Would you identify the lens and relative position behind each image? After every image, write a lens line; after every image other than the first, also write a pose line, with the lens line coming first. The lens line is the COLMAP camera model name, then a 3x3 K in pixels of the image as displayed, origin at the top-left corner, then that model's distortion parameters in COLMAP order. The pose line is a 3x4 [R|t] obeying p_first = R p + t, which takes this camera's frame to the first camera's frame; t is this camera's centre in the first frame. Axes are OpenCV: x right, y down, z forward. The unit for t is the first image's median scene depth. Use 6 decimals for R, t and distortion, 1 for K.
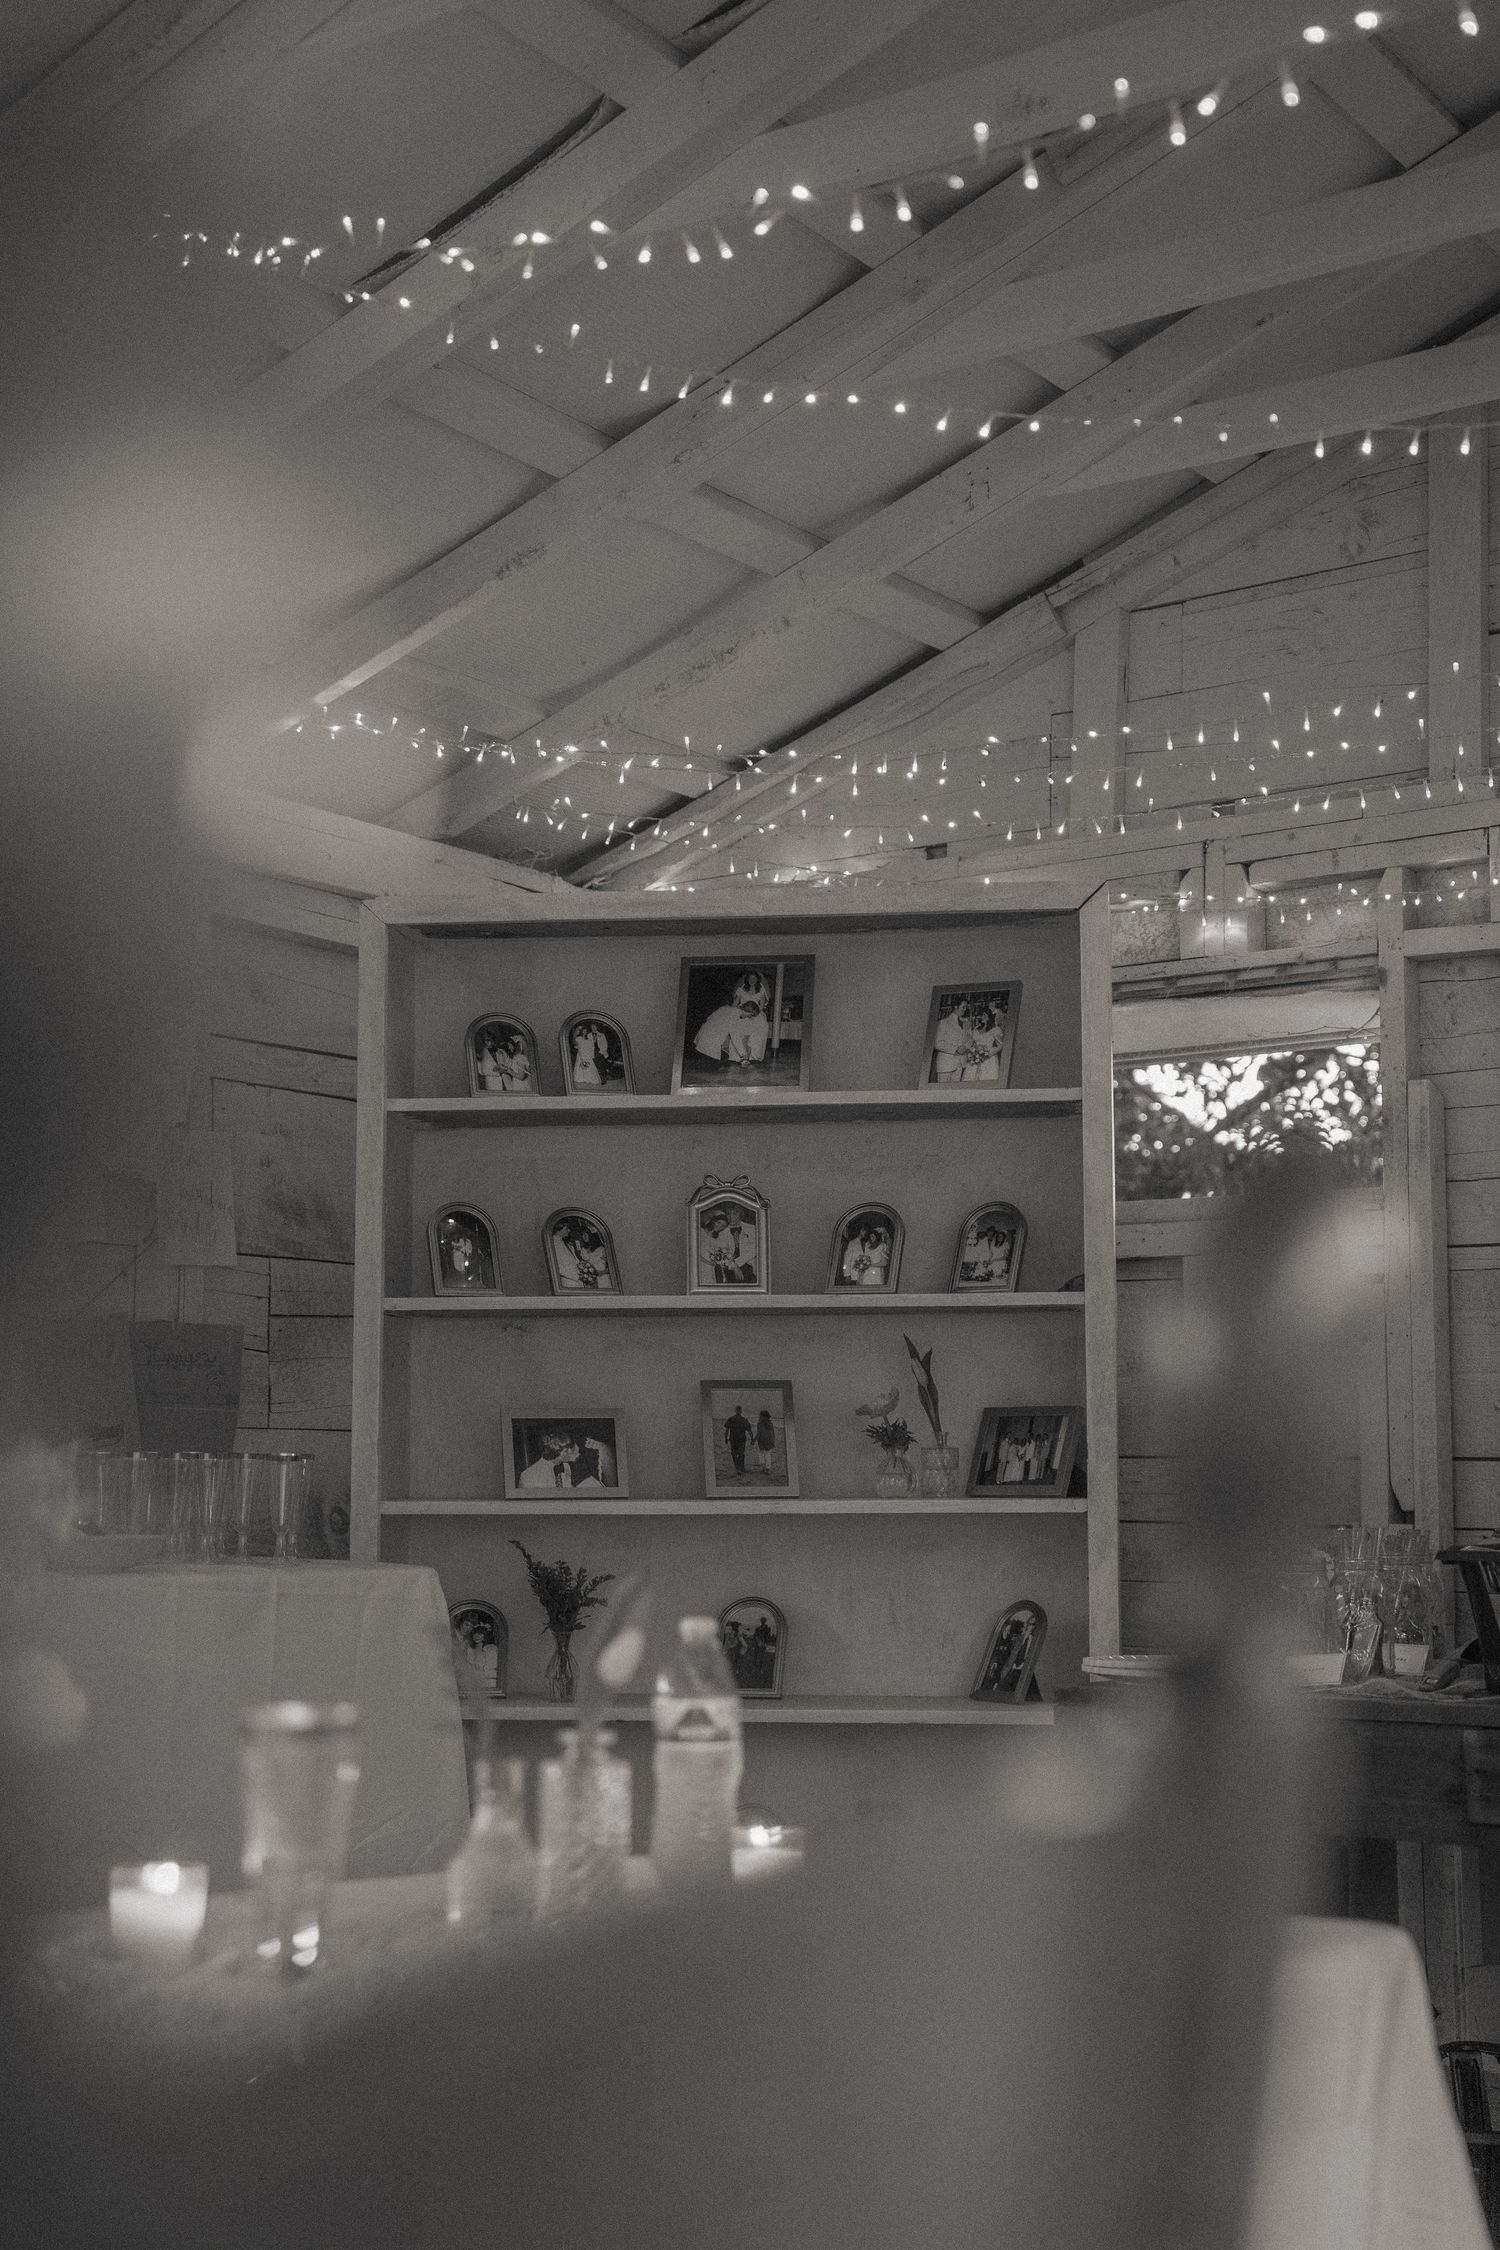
lens RADIAL K [[3014.4, 0, 749.3], [0, 3014.4, 1121.7], [0, 0, 1]] dist [0.042795, 0.000000]
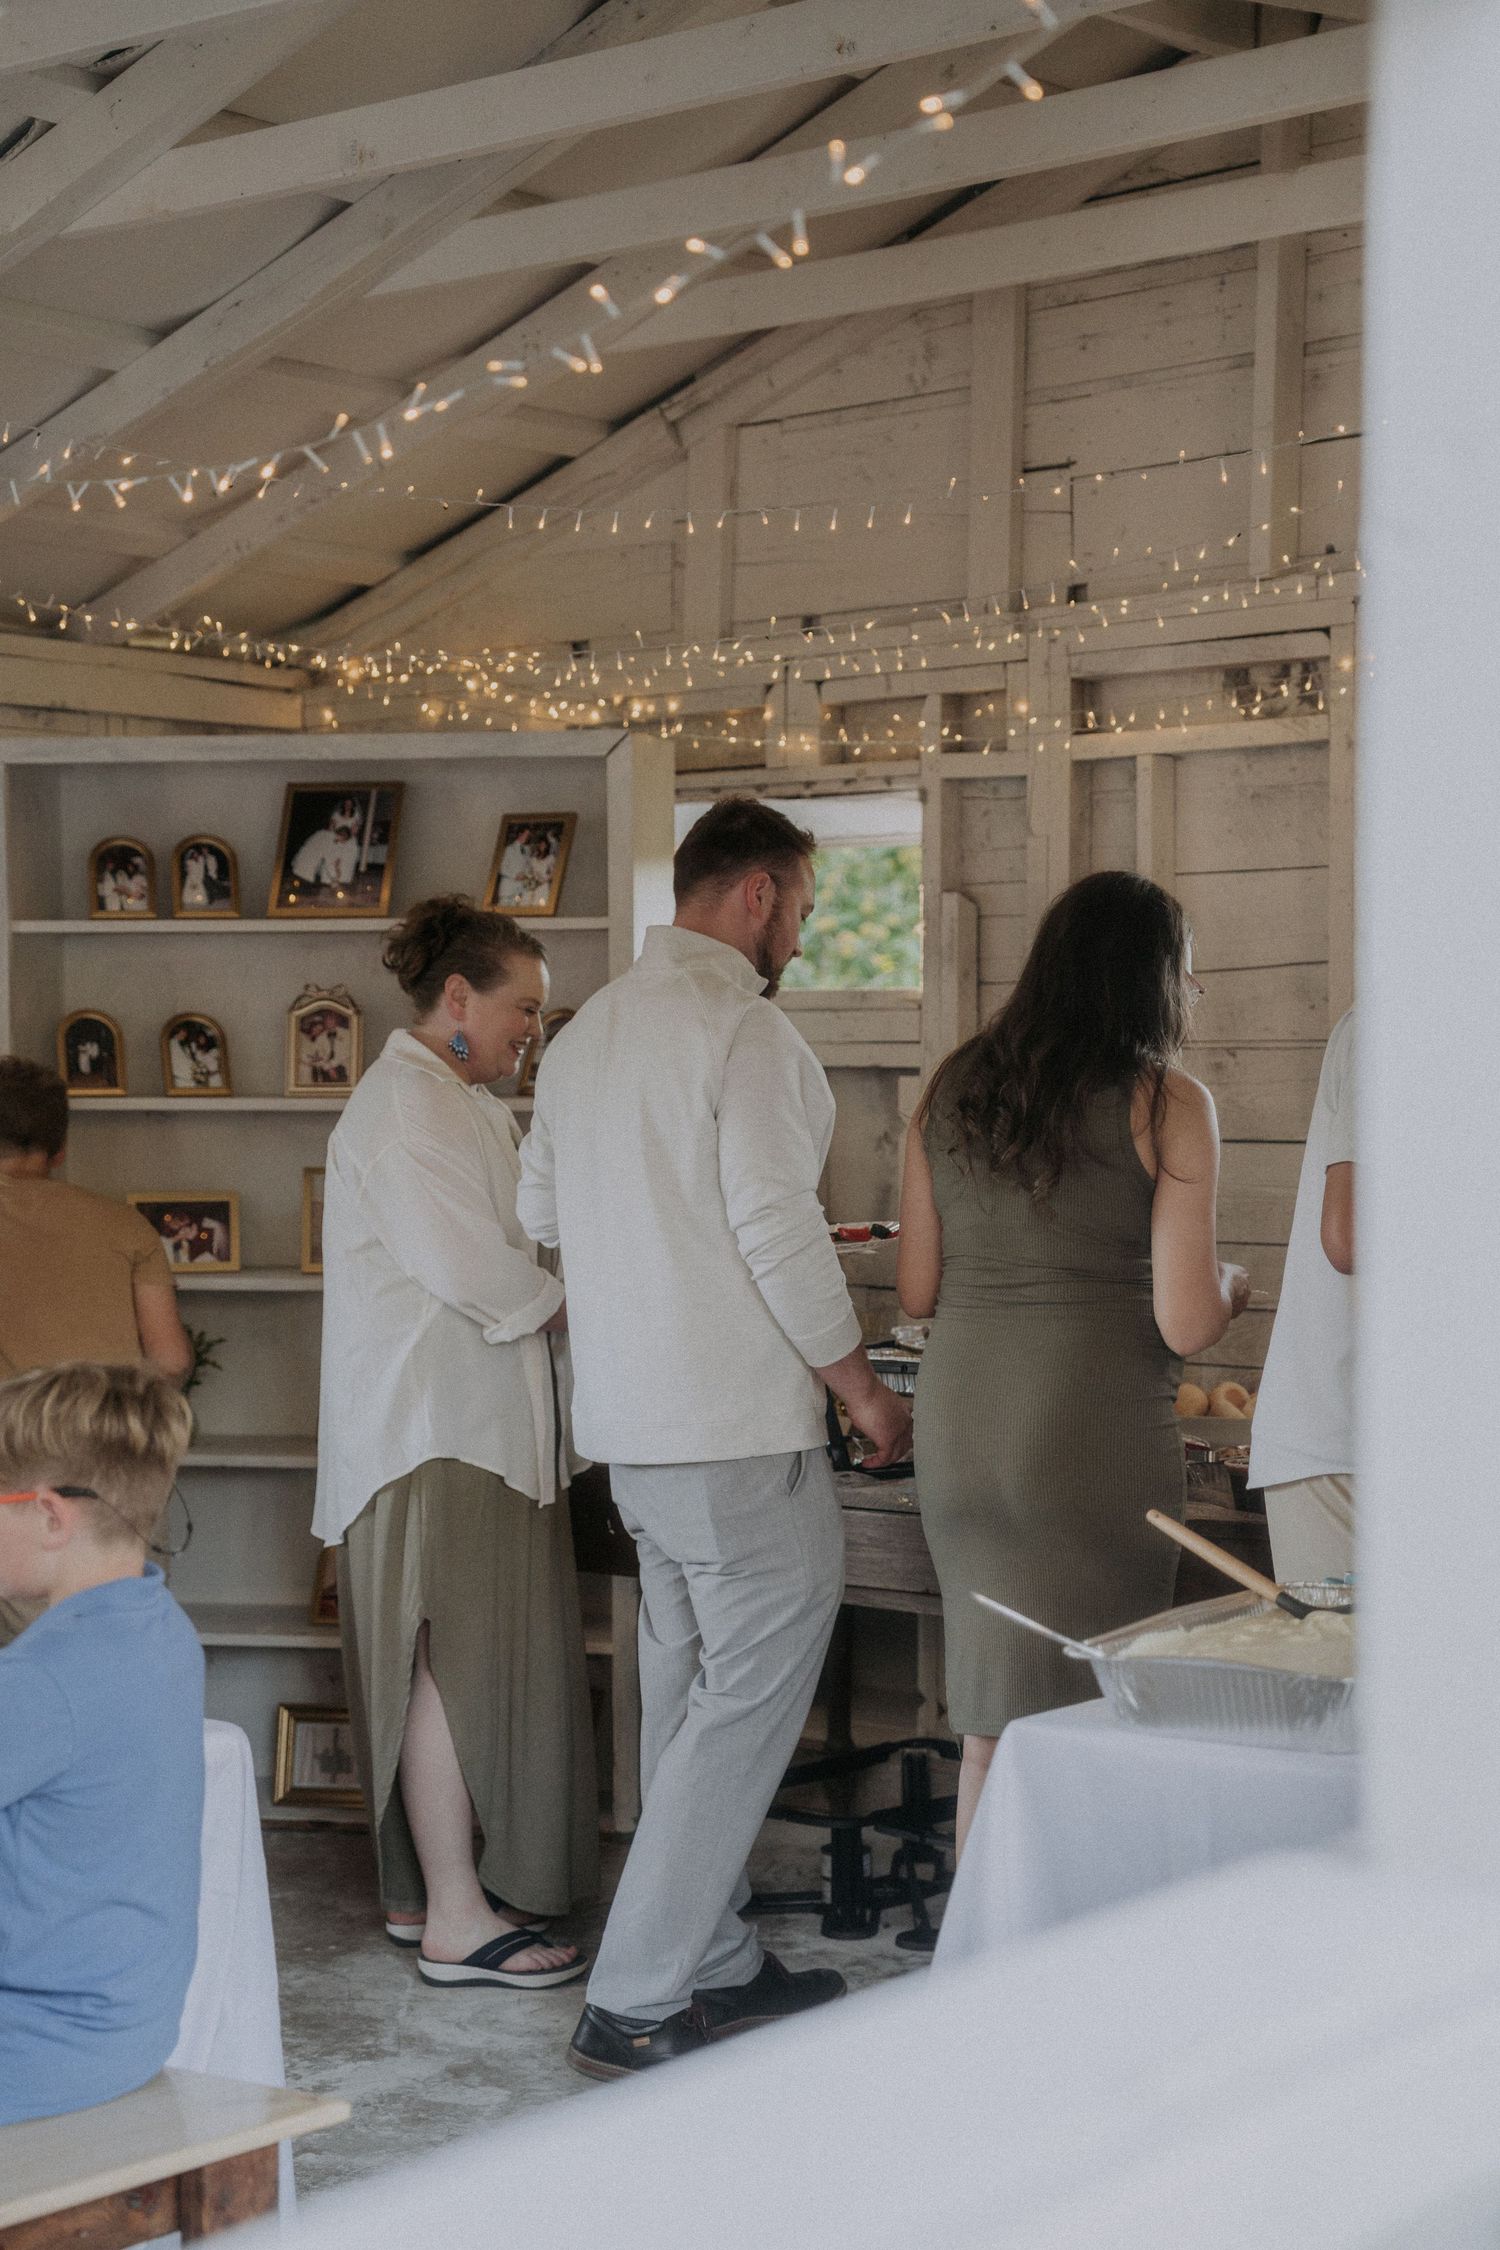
lens RADIAL K [[3540.5, 0, 751.2], [0, 3540.5, 1125.9], [0, 0, 1]] dist [0.180845, 0.000000]
pose [[0.997520, -0.002135, -0.070347, 0.242690], [0.012033, 0.989995, 0.140586, -0.113475], [0.069343, -0.141084, 0.987566, -0.295396]]
